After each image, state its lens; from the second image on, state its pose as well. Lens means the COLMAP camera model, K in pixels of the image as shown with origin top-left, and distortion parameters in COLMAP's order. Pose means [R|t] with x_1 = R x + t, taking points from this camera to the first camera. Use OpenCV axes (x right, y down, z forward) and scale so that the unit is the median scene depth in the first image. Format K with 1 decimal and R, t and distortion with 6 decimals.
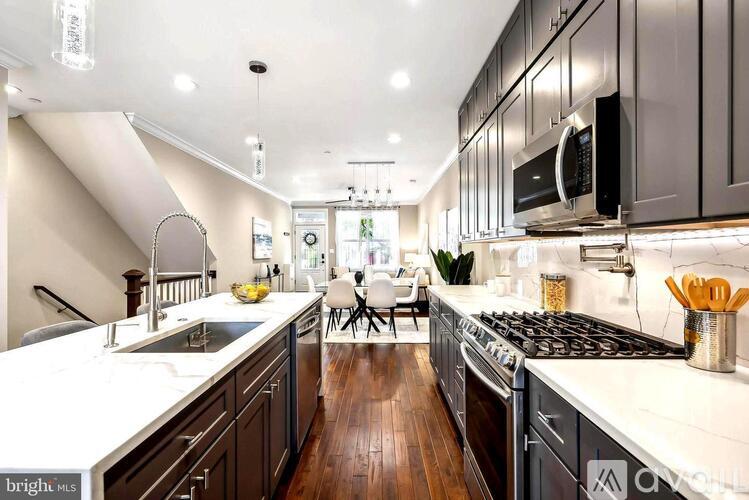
lens RADIAL K [[356.0, 0, 374.5], [0, 356.0, 250.0], [0, 0, 1]] dist [0.001253, 0.000185]
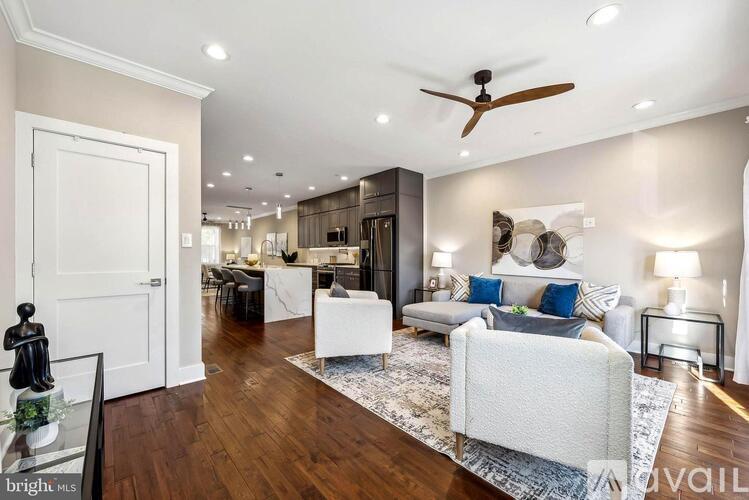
lens RADIAL K [[301.2, 0, 373.7], [0, 301.2, 254.6], [0, 0, 1]] dist [0.000637, 0.000013]
pose [[0.732508, 0.003083, 0.680751, -0.778436], [-0.002194, 0.999995, -0.002168, 0.030008], [-0.680754, 0.000094, 0.732512, -0.971065]]
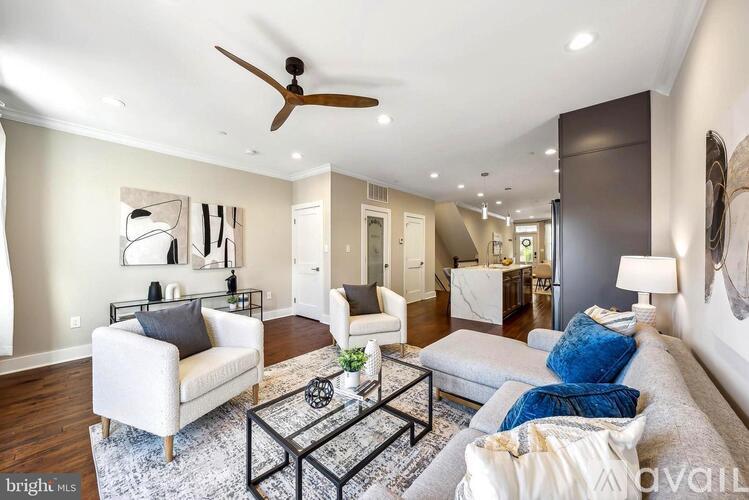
lens RADIAL K [[274.7, 0, 357.3], [0, 274.7, 251.3], [0, 0, 1]] dist [-0.044567, -0.000045]
pose [[0.742902, 0.001147, -0.669400, 0.158427], [0.000436, 0.999997, 0.002196, 0.009051], [0.669401, -0.001923, 0.742899, -0.965279]]
